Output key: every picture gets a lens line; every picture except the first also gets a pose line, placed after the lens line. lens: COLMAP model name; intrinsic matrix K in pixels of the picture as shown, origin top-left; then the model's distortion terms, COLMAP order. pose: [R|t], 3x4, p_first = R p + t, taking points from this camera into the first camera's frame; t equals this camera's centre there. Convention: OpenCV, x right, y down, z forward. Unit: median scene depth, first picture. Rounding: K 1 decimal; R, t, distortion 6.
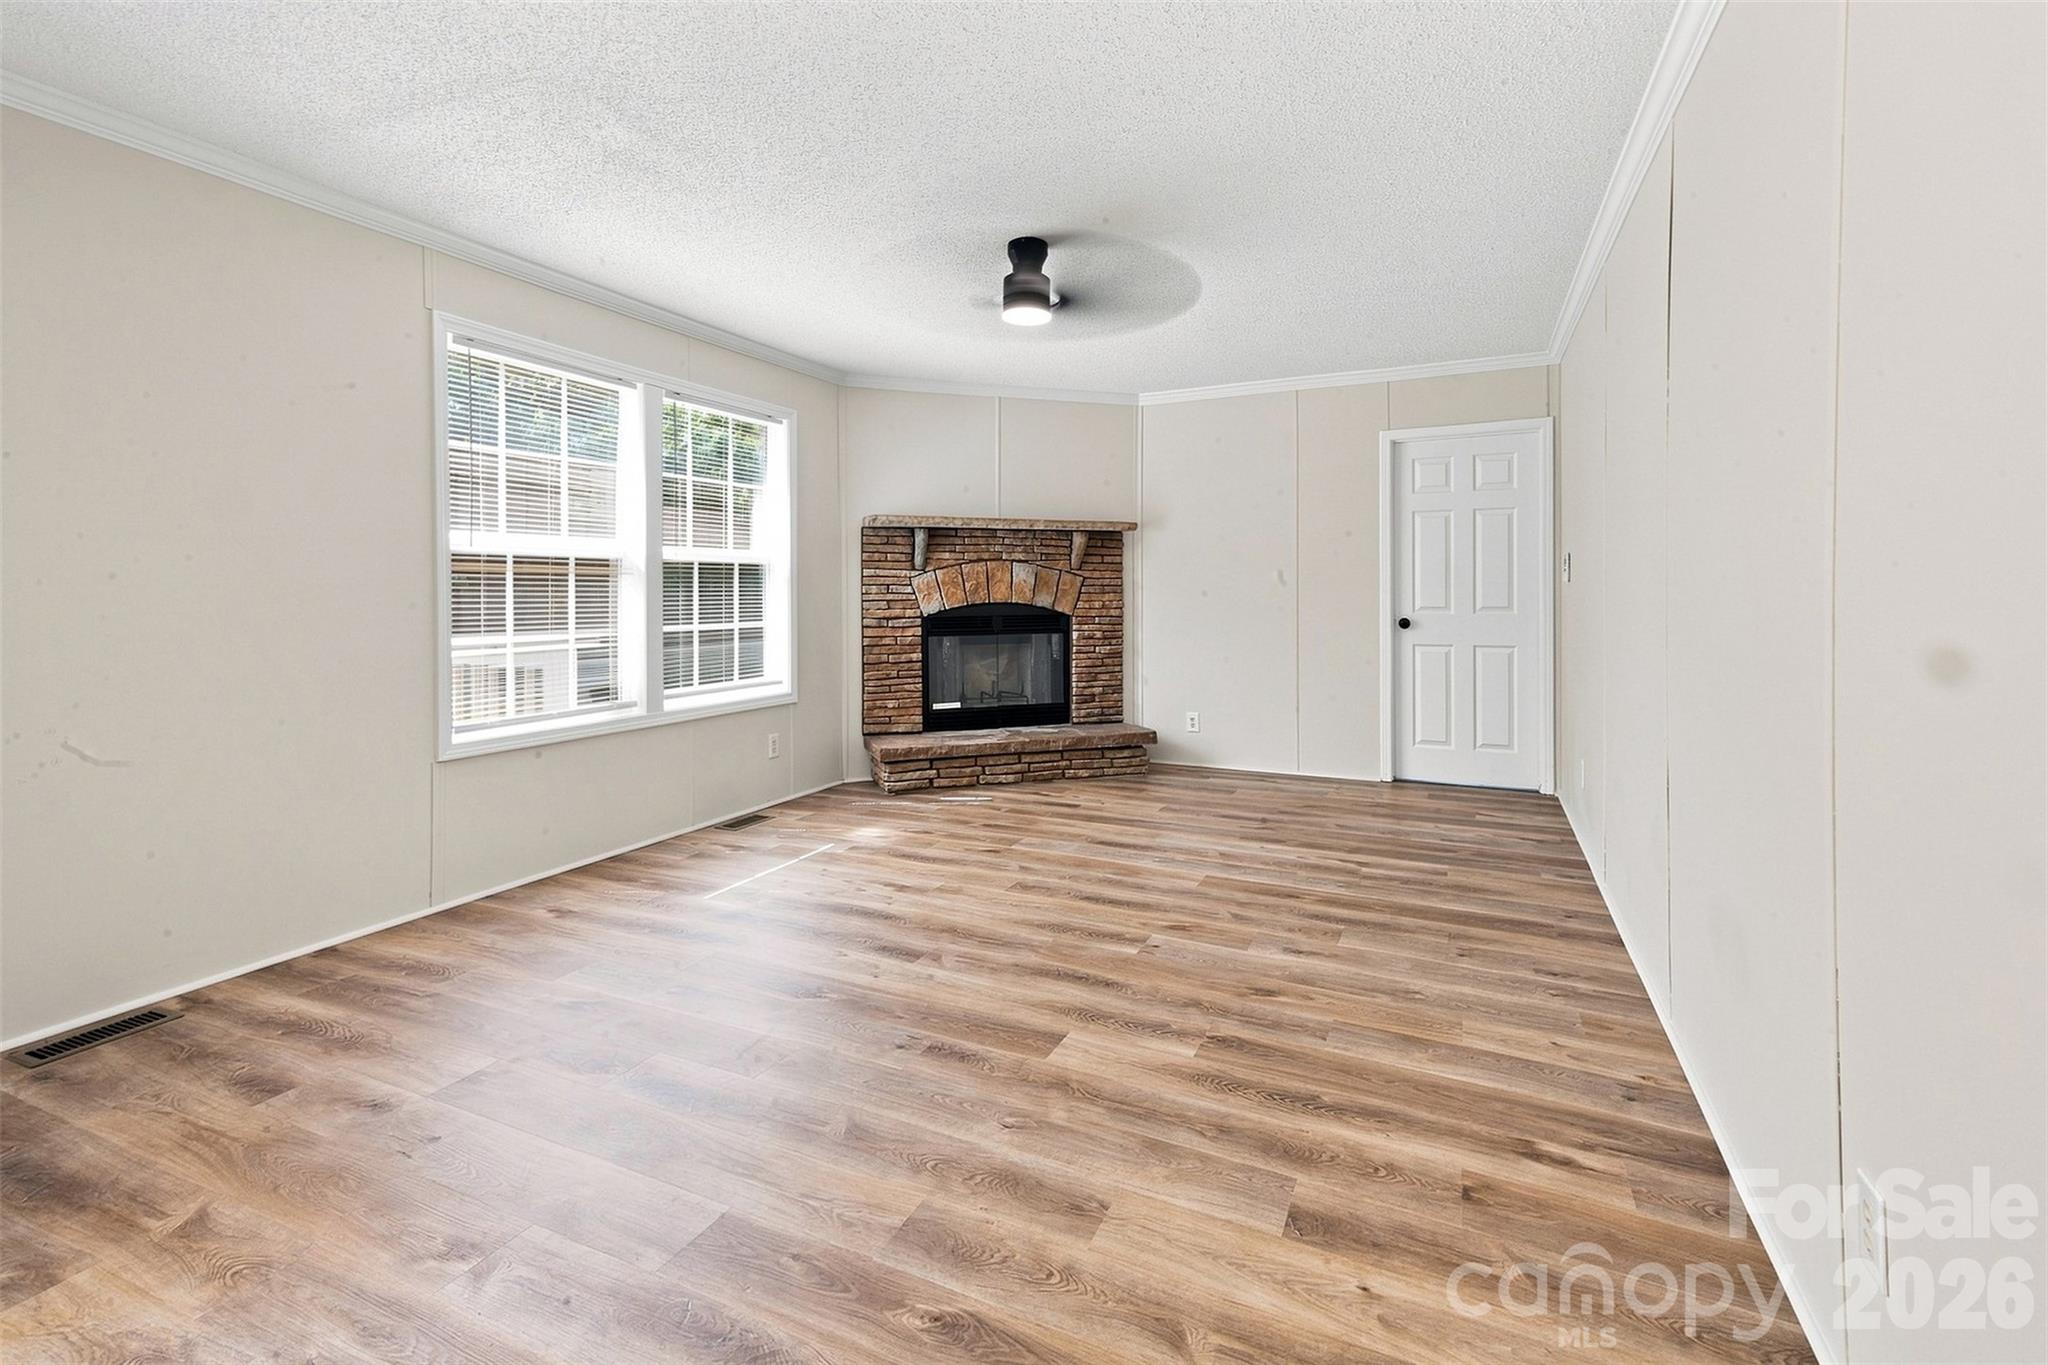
lens RADIAL K [[914.7, 0, 1030.2], [0, 914.7, 596.7], [0, 0, 1]] dist [0.012523, 0.000232]
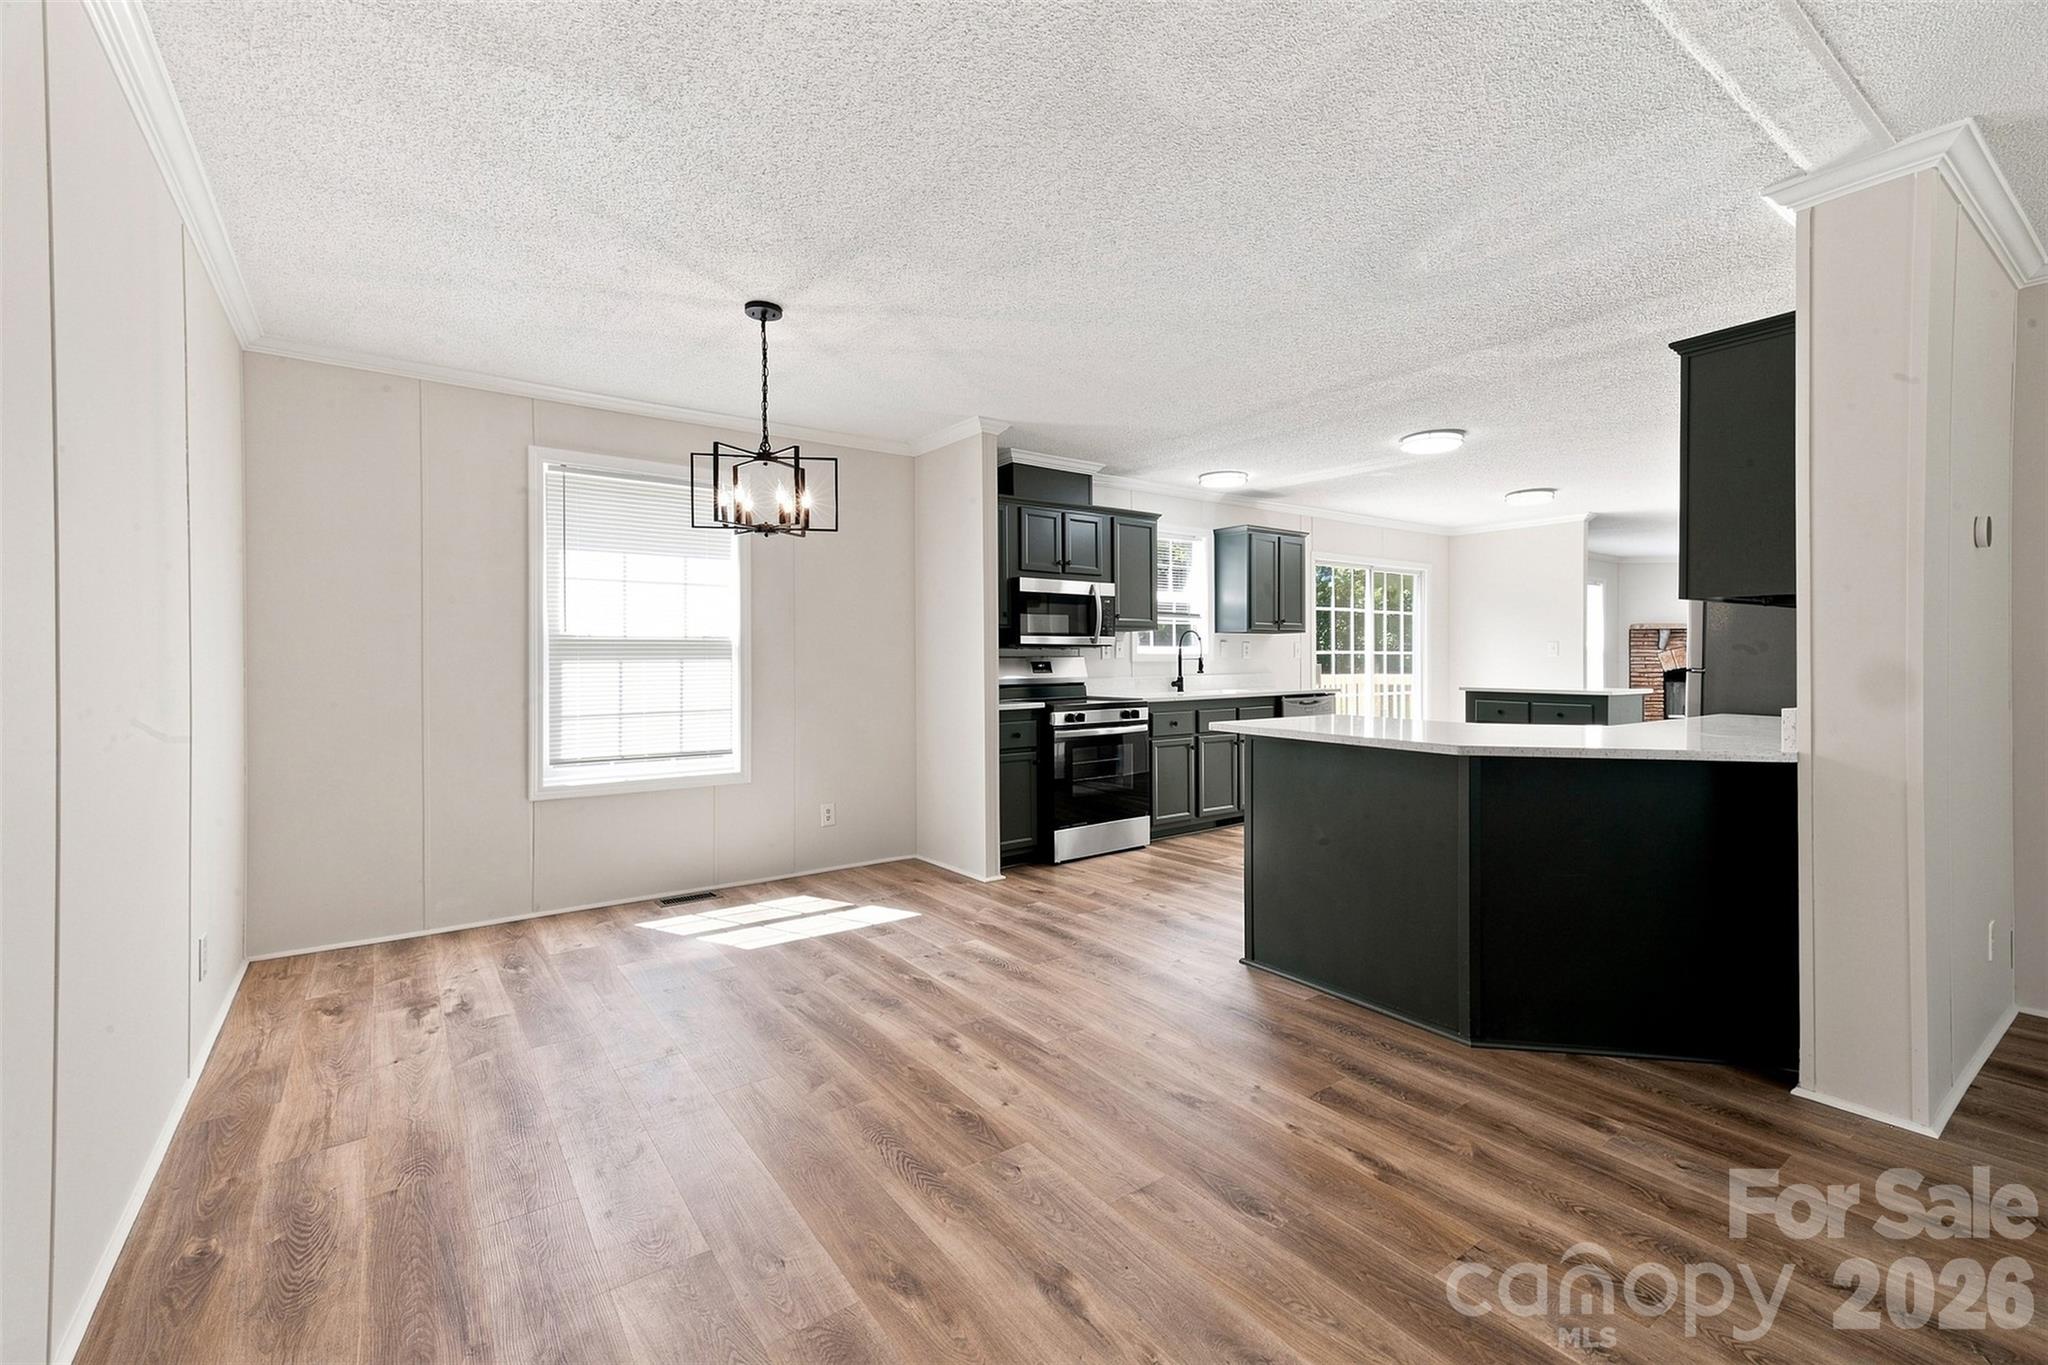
lens RADIAL K [[914.7, 0, 1002.2], [0, 914.7, 669.2], [0, 0, 1]] dist [0.012523, 0.000232]
pose [[0.869522, 0.002332, -0.493888, -0.393162], [-0.005322, 0.999975, -0.004647, 0.033108], [0.493865, 0.006669, 0.869513, -1.555388]]
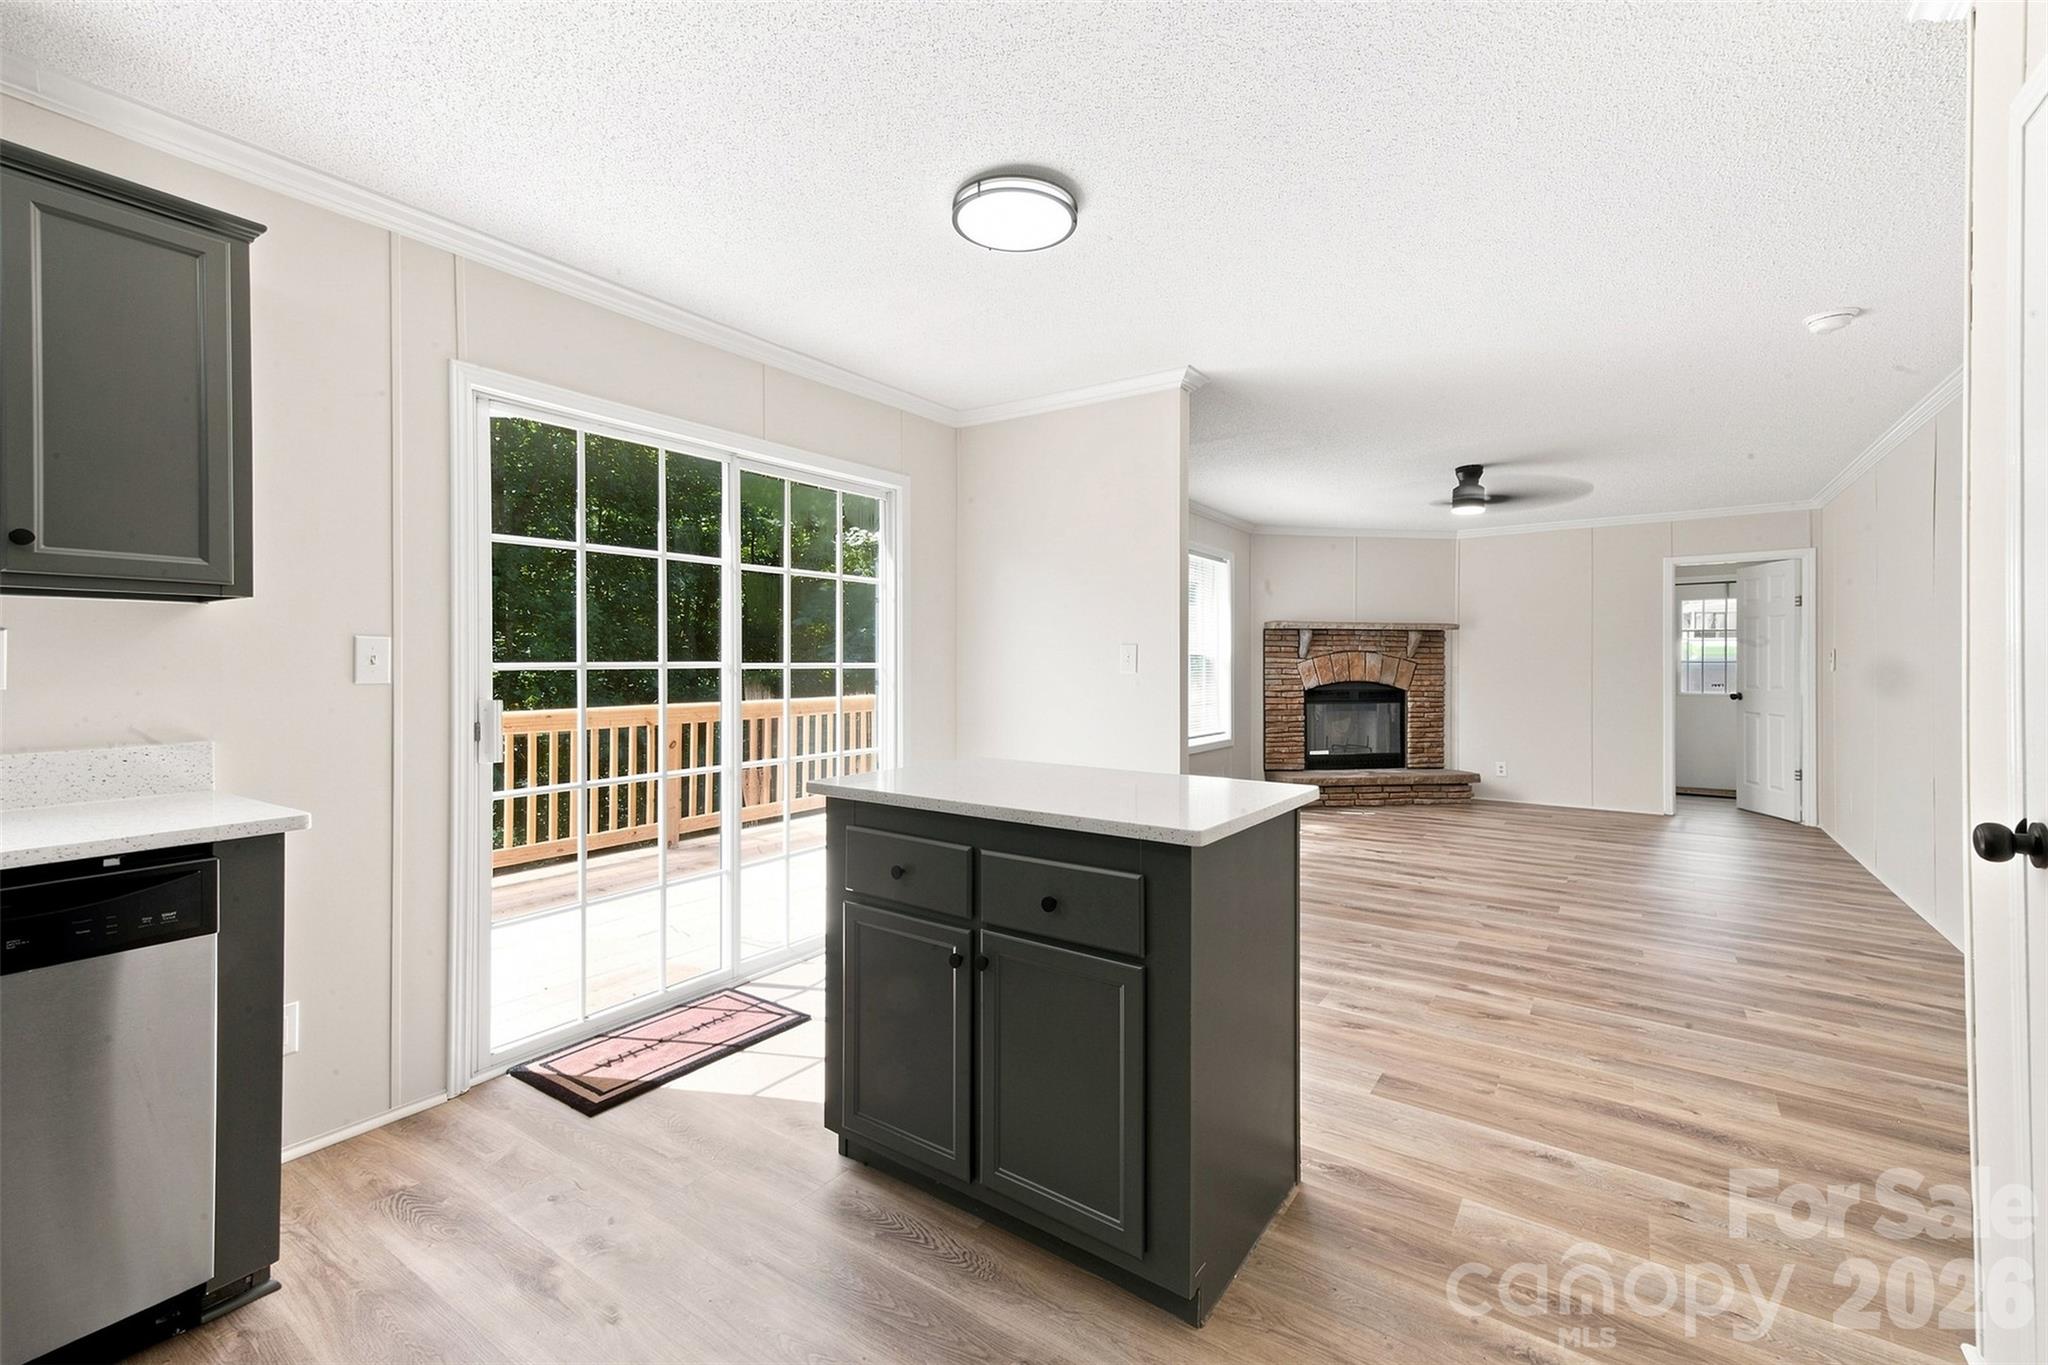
lens RADIAL K [[838.0, 0, 1034.1], [0, 838.0, 667.9], [0, 0, 1]] dist [0.010711, 0.000031]
pose [[0.983238, 0.003543, -0.182295, -0.299358], [-0.005135, 0.999953, -0.008261, -0.000616], [0.182257, 0.009058, 0.983209, -0.389220]]
